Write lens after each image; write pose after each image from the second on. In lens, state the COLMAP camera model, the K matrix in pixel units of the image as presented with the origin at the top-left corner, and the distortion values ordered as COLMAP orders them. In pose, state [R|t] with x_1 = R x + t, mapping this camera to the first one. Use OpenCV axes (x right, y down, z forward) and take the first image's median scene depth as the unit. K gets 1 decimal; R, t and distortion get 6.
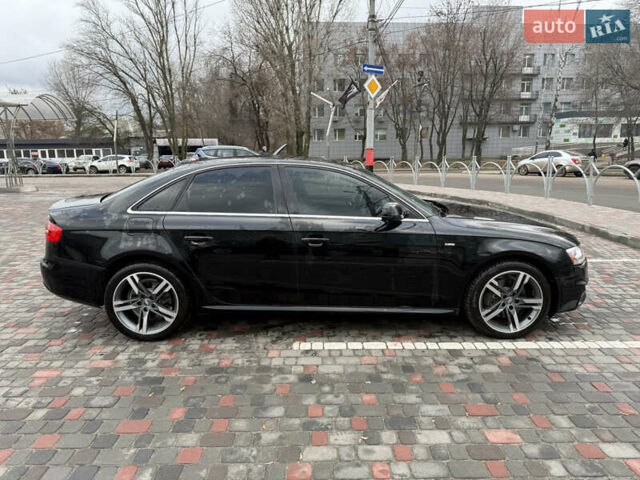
lens RADIAL K [[453.5, 0, 318.1], [0, 453.5, 242.6], [0, 0, 1]] dist [0.017230, -0.018334]
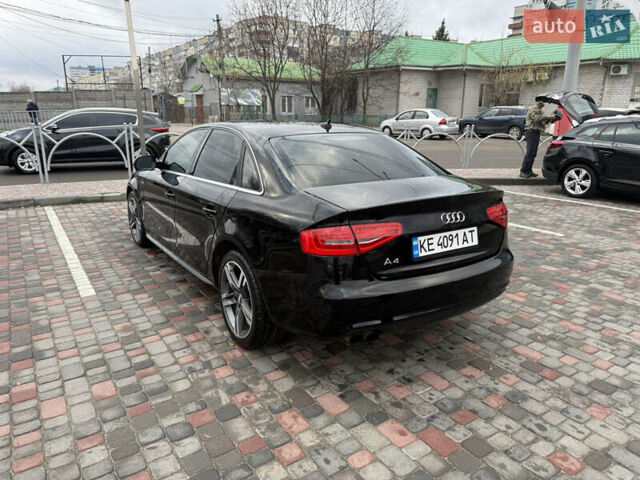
lens RADIAL K [[453.5, 0, 316.8], [0, 453.5, 239.7], [0, 0, 1]] dist [0.017230, -0.018334]
pose [[-0.540326, -0.223932, 0.811112, -1.275464], [0.168516, 0.915613, 0.365041, -0.399969], [-0.824409, 0.333926, -0.456993, 1.959895]]
